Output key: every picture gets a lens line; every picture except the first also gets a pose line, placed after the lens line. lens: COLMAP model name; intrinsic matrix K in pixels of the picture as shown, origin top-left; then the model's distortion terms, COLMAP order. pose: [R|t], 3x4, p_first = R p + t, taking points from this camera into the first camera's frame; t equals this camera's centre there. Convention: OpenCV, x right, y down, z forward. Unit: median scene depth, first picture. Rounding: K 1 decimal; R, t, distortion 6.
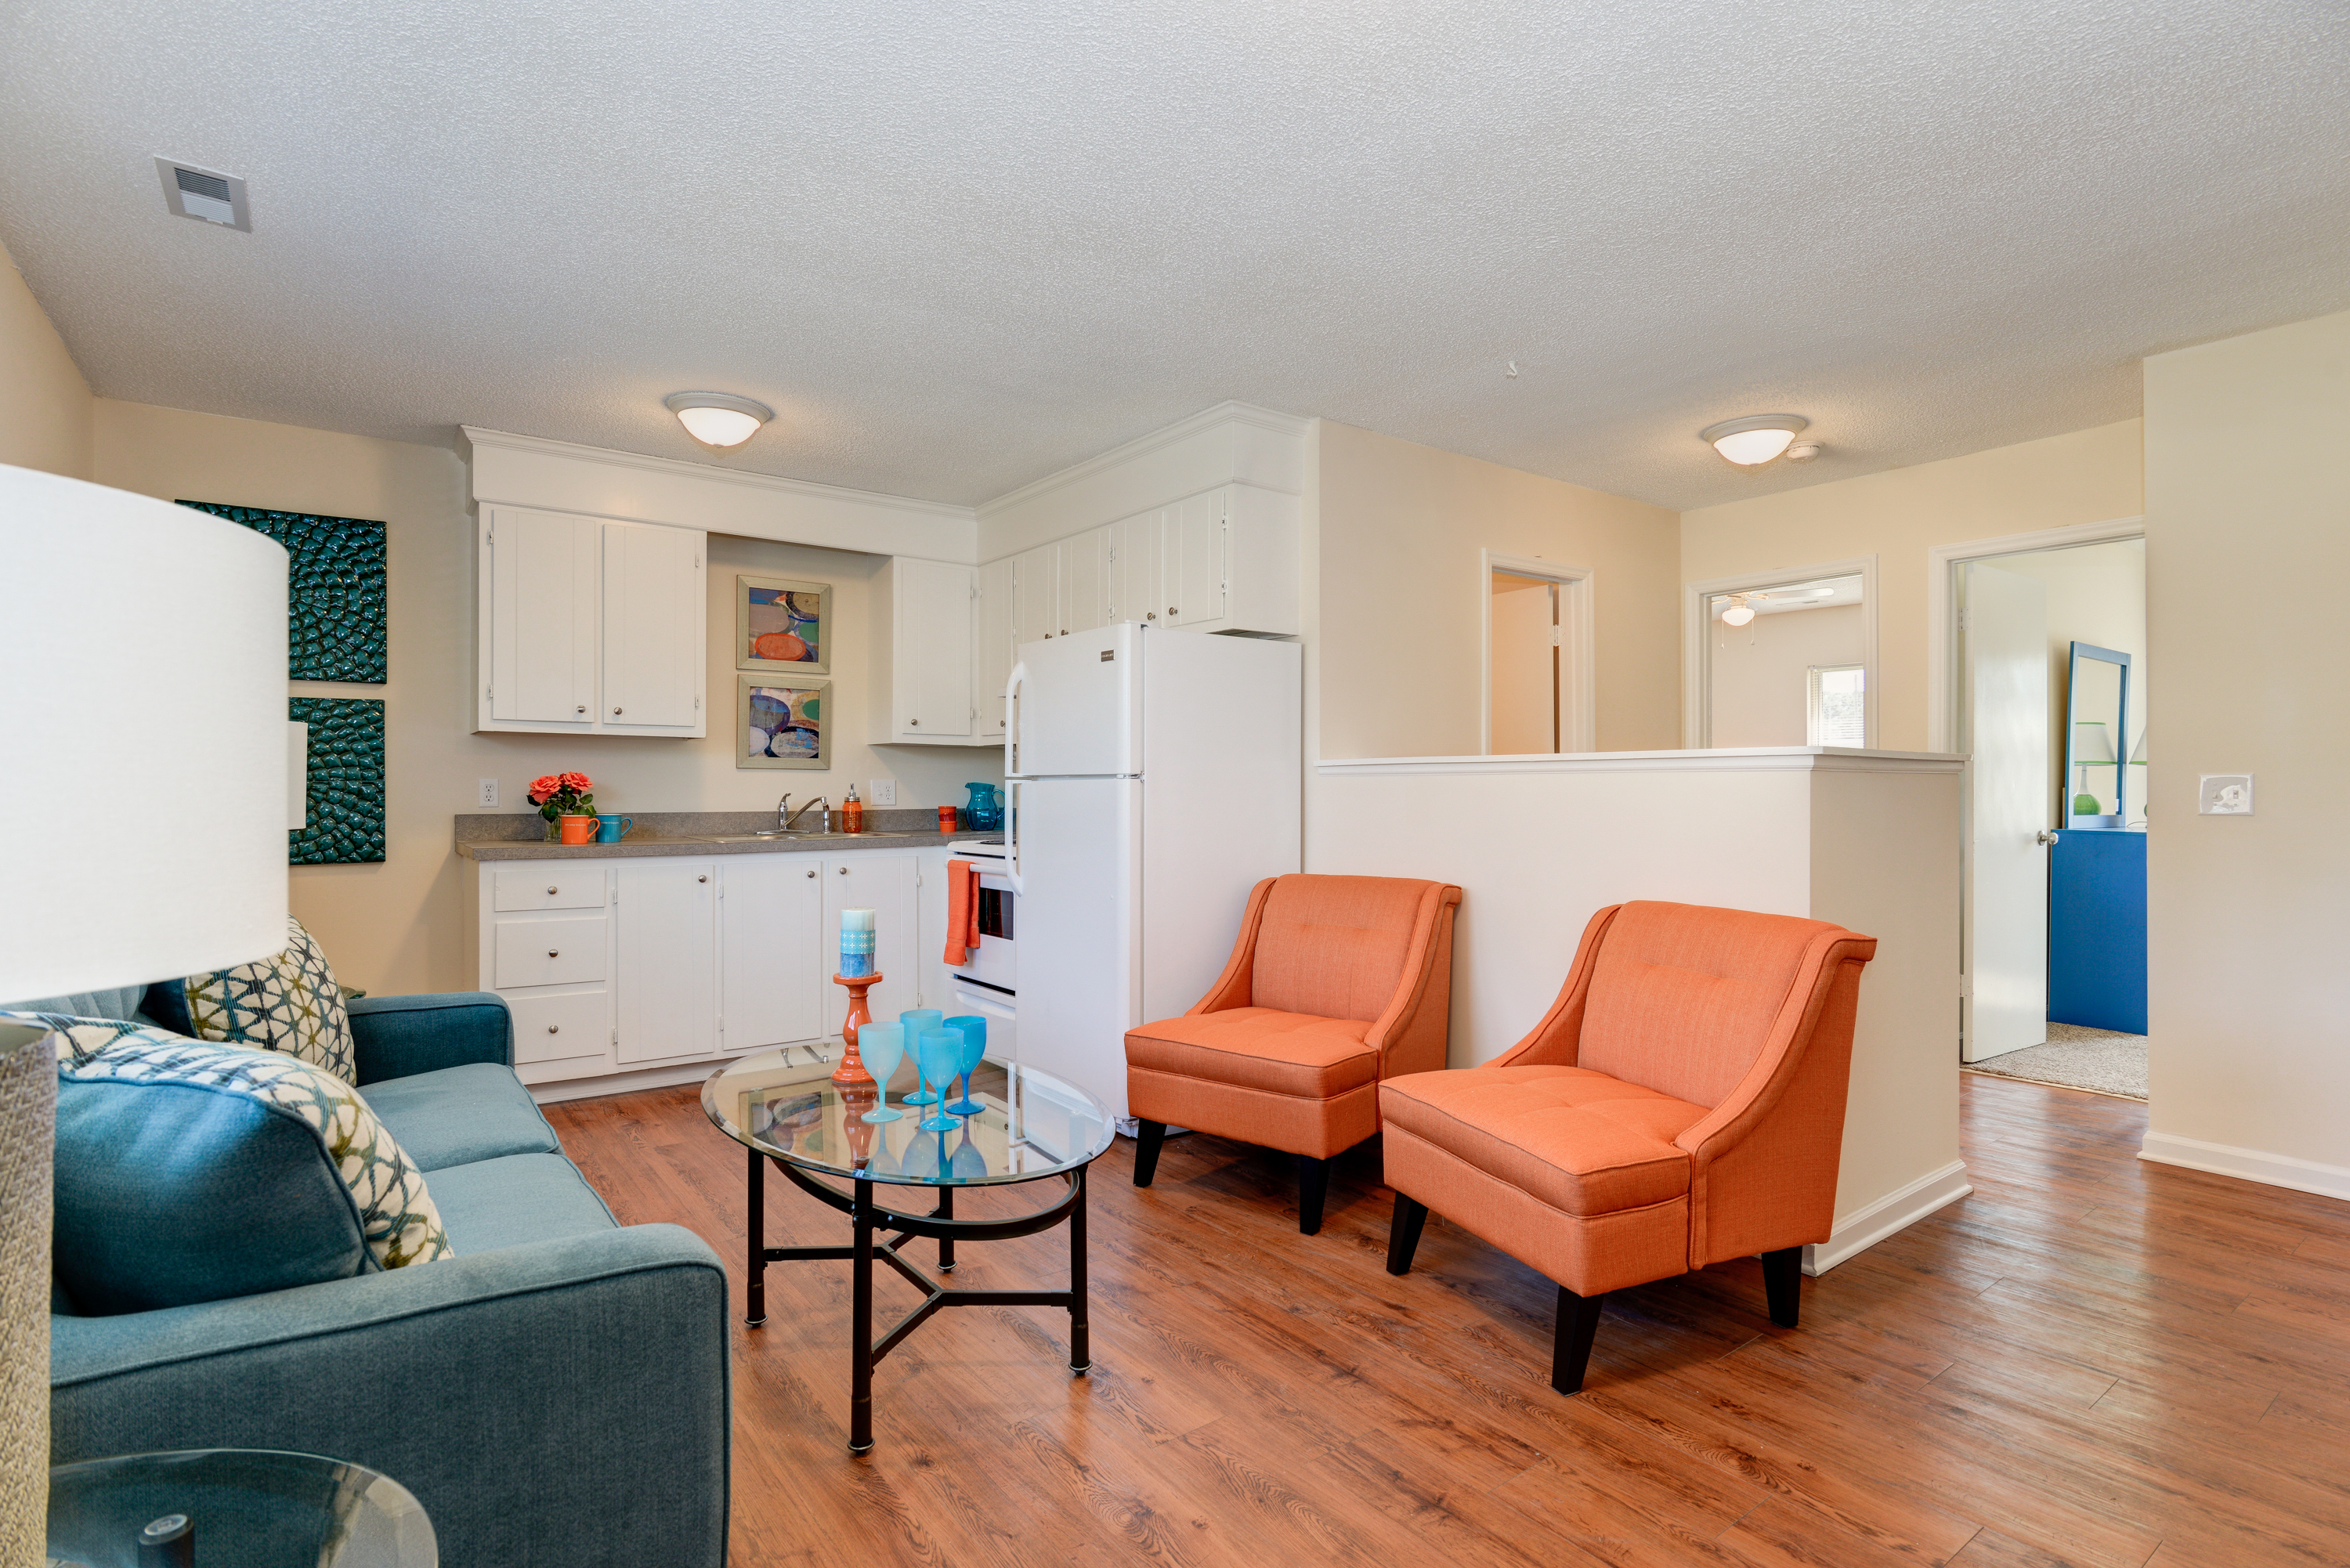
lens RADIAL K [[1178.2, 0, 1175.7], [0, 1178.2, 796.1], [0, 0, 1]] dist [-0.093601, 0.000222]
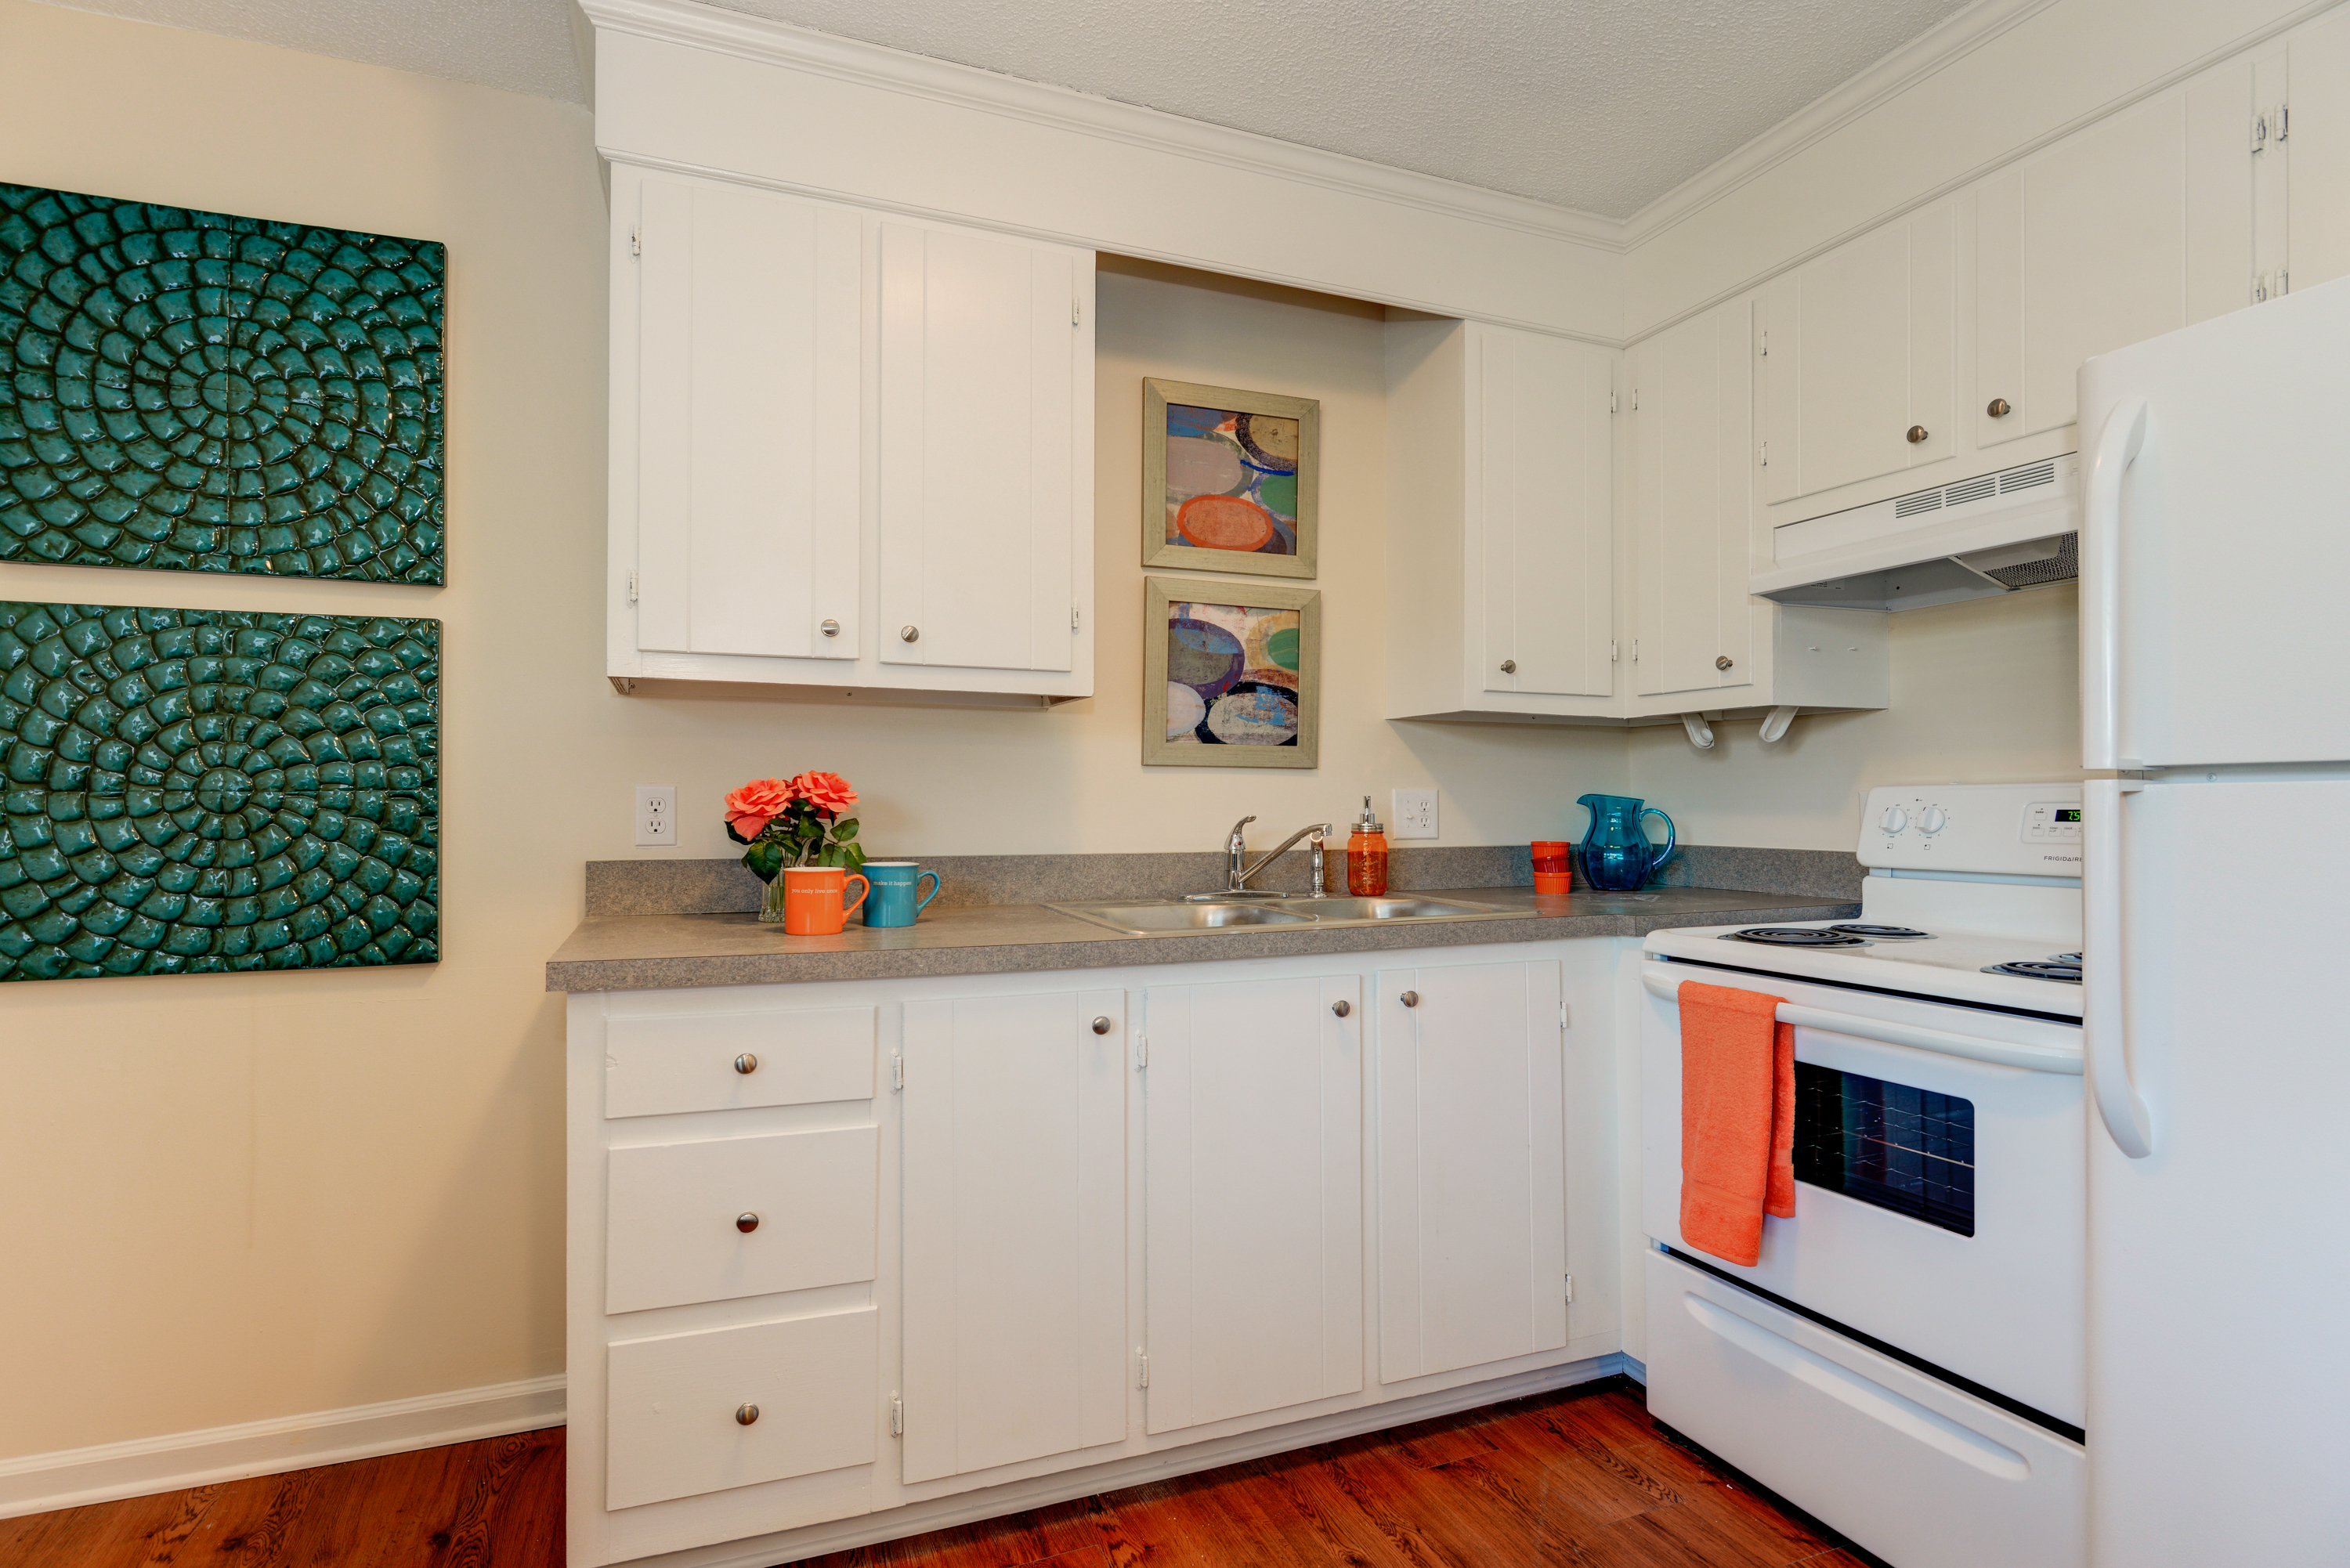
lens RADIAL K [[1178.2, 0, 1175.7], [0, 1178.2, 796.1], [0, 0, 1]] dist [-0.093601, 0.000222]
pose [[0.968540, -0.003754, -0.248830, -0.270055], [0.000230, 0.999899, -0.014189, -0.004327], [0.248858, 0.013685, 0.968443, 0.583223]]
